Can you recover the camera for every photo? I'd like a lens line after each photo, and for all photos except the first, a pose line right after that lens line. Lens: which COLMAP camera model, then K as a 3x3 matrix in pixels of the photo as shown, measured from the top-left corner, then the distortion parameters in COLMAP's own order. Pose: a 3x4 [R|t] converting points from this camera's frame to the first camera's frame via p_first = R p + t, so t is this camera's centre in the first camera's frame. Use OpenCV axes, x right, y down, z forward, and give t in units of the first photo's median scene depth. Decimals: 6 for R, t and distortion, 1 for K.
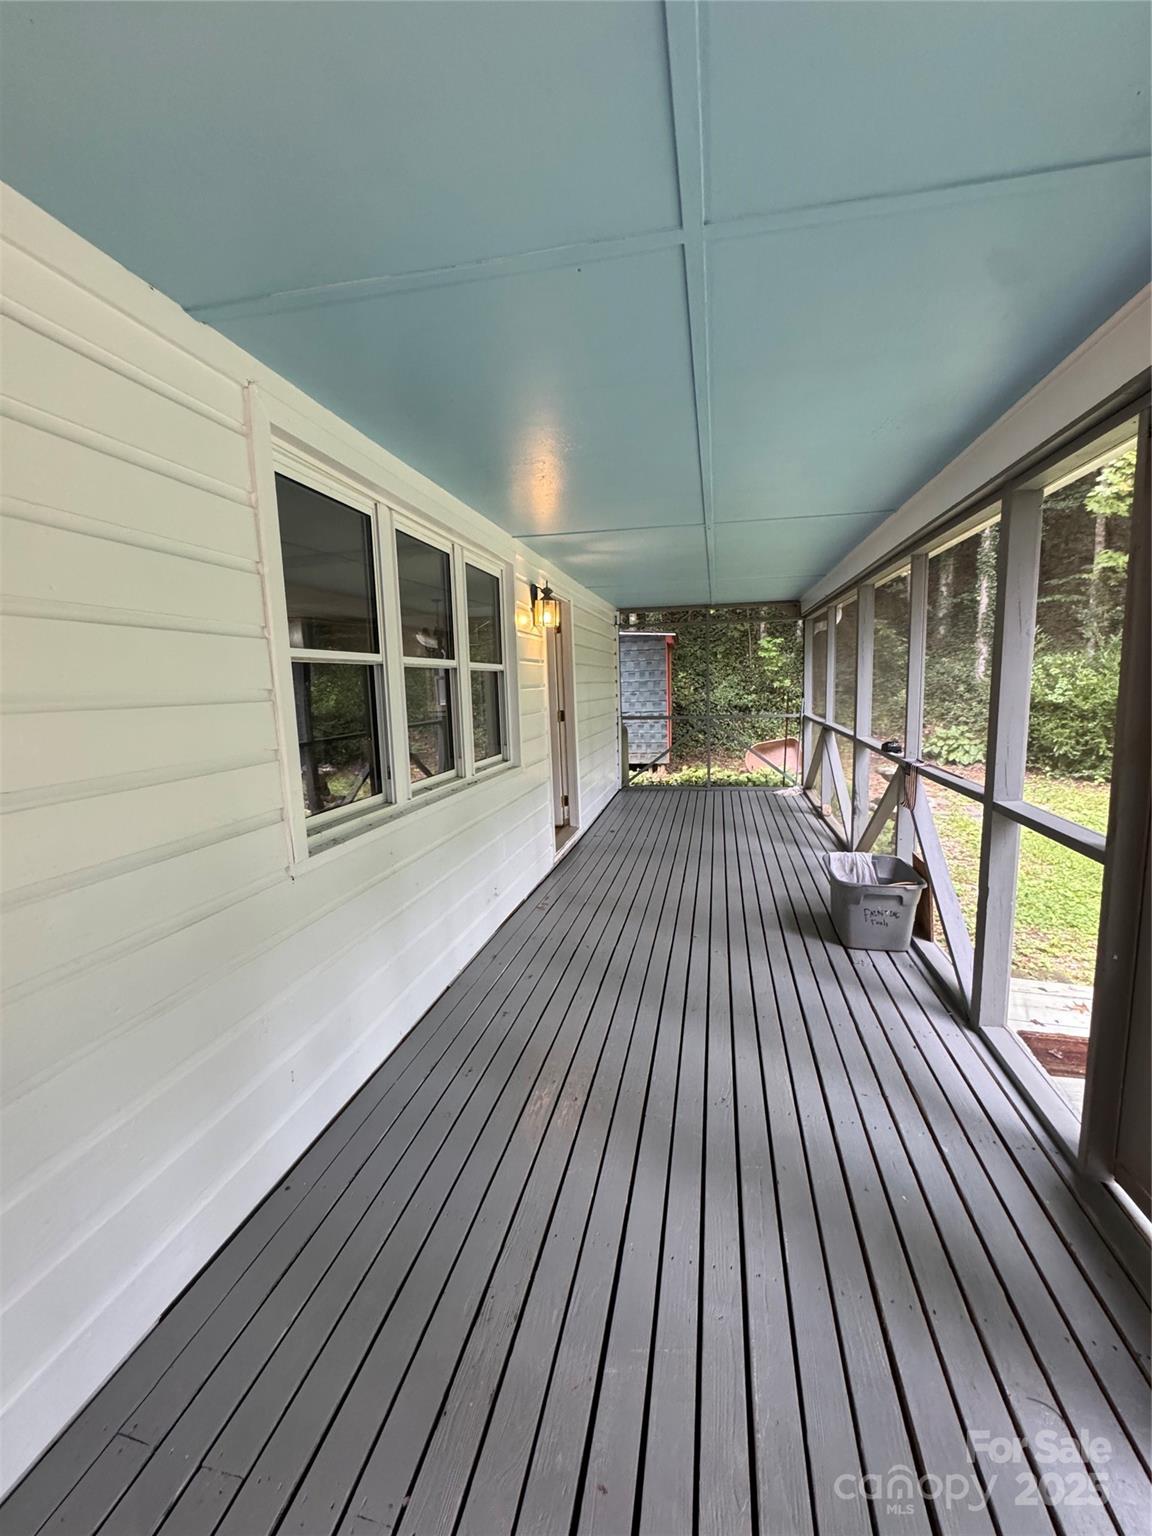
lens RADIAL K [[627.2, 0, 576.0], [0, 627.2, 768.0], [0, 0, 1]] dist [0.000052, 0.000000]
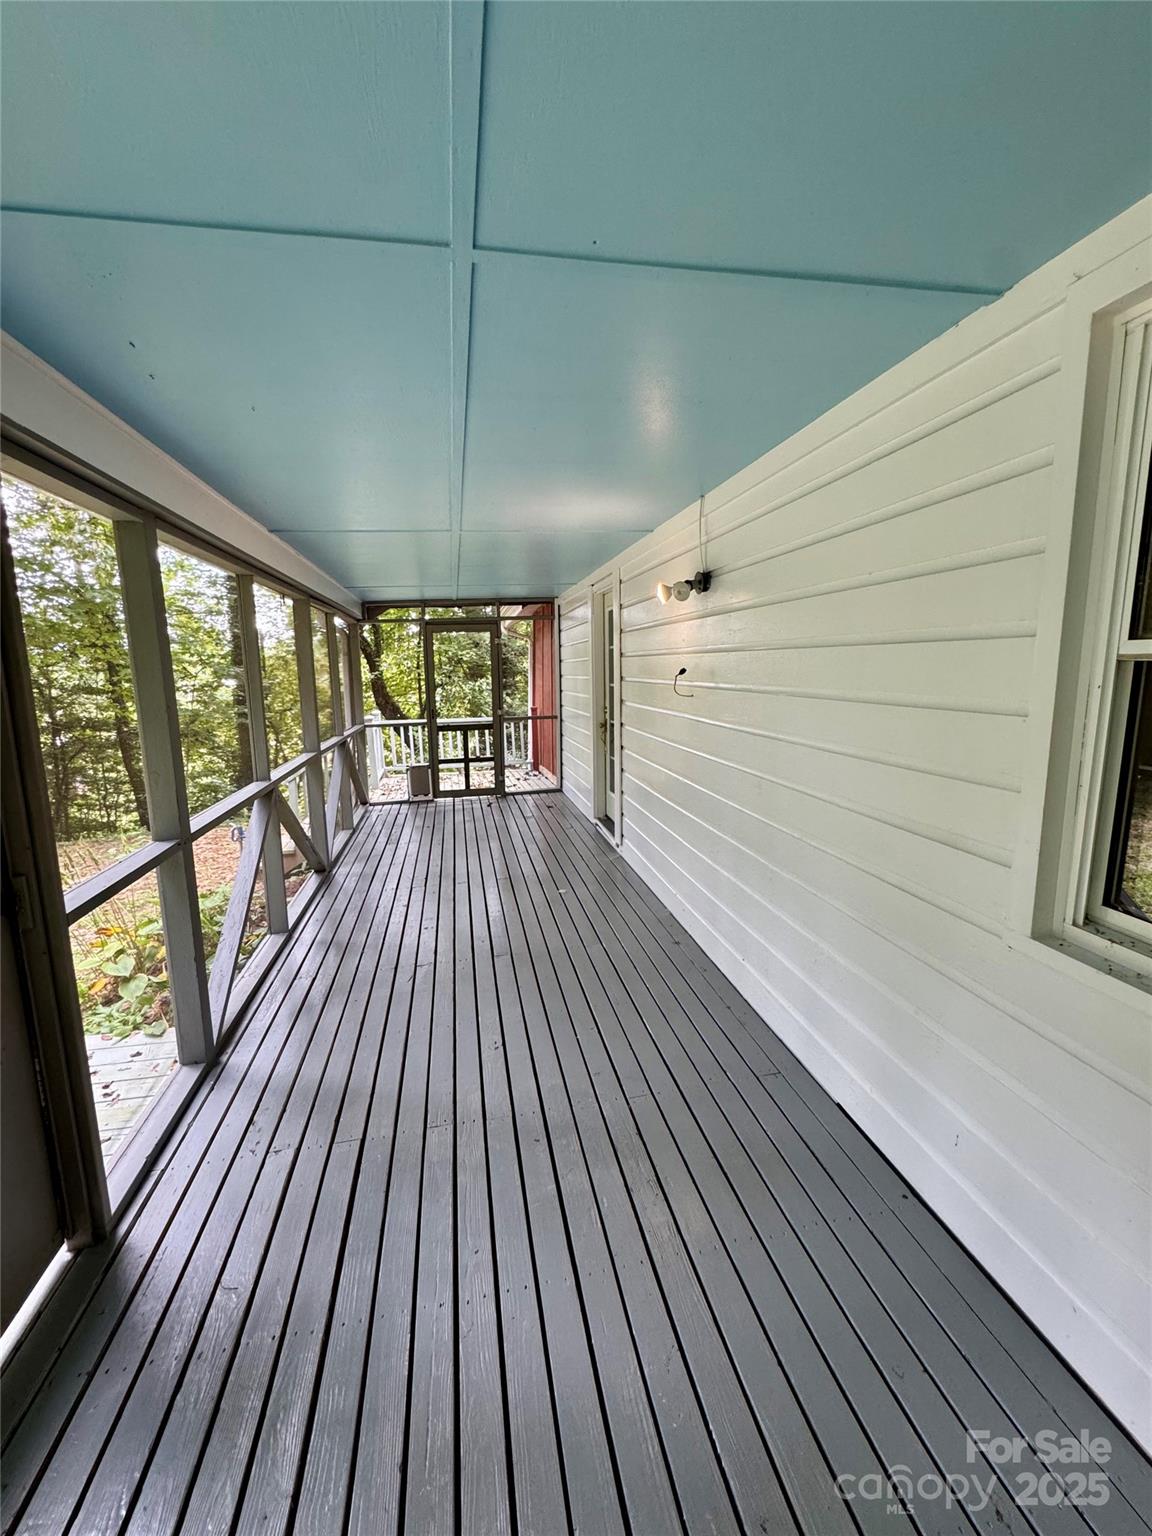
lens RADIAL K [[627.2, 0, 576.0], [0, 627.2, 768.0], [0, 0, 1]] dist [0.000052, 0.000000]
pose [[-0.916835, 0.105571, -0.385056, 0.452113], [-0.013761, 0.955481, 0.294730, -0.364443], [0.399029, 0.275518, -0.874566, 2.008616]]
